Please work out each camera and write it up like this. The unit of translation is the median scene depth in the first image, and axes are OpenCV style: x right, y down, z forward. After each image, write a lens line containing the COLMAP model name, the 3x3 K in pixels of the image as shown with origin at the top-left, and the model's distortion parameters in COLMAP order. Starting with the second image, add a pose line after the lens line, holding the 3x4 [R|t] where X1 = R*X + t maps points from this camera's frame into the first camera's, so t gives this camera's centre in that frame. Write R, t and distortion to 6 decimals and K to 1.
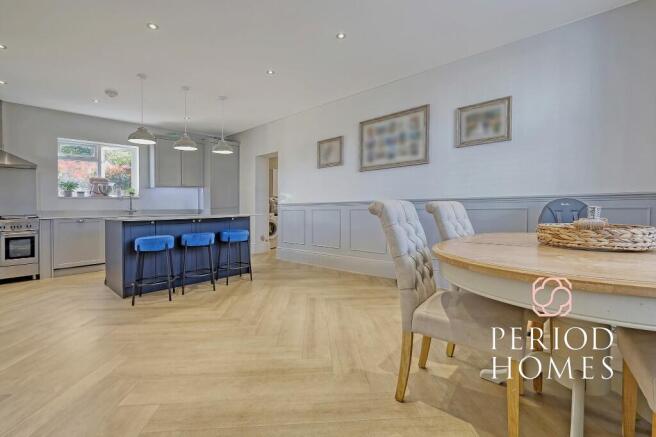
lens RADIAL K [[296.3, 0, 330.6], [0, 296.3, 211.2], [0, 0, 1]] dist [-0.001058, -0.000124]
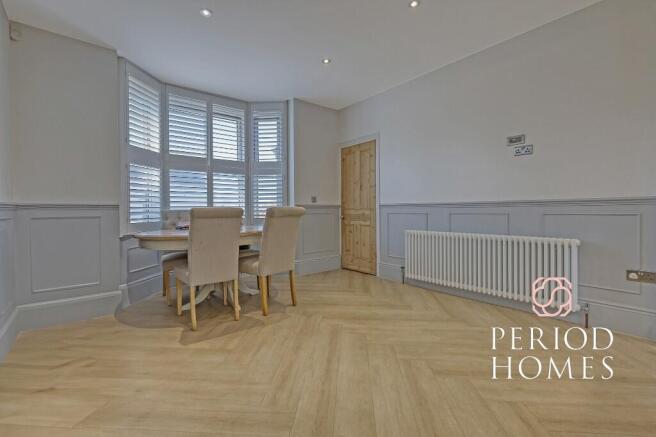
lens RADIAL K [[296.3, 0, 330.6], [0, 296.3, 211.2], [0, 0, 1]] dist [-0.001058, -0.000124]
pose [[-0.992488, 0.017386, 0.121098, -0.194407], [0.018372, 0.999806, 0.007031, -0.022144], [-0.120952, 0.009203, -0.992616, 2.099041]]
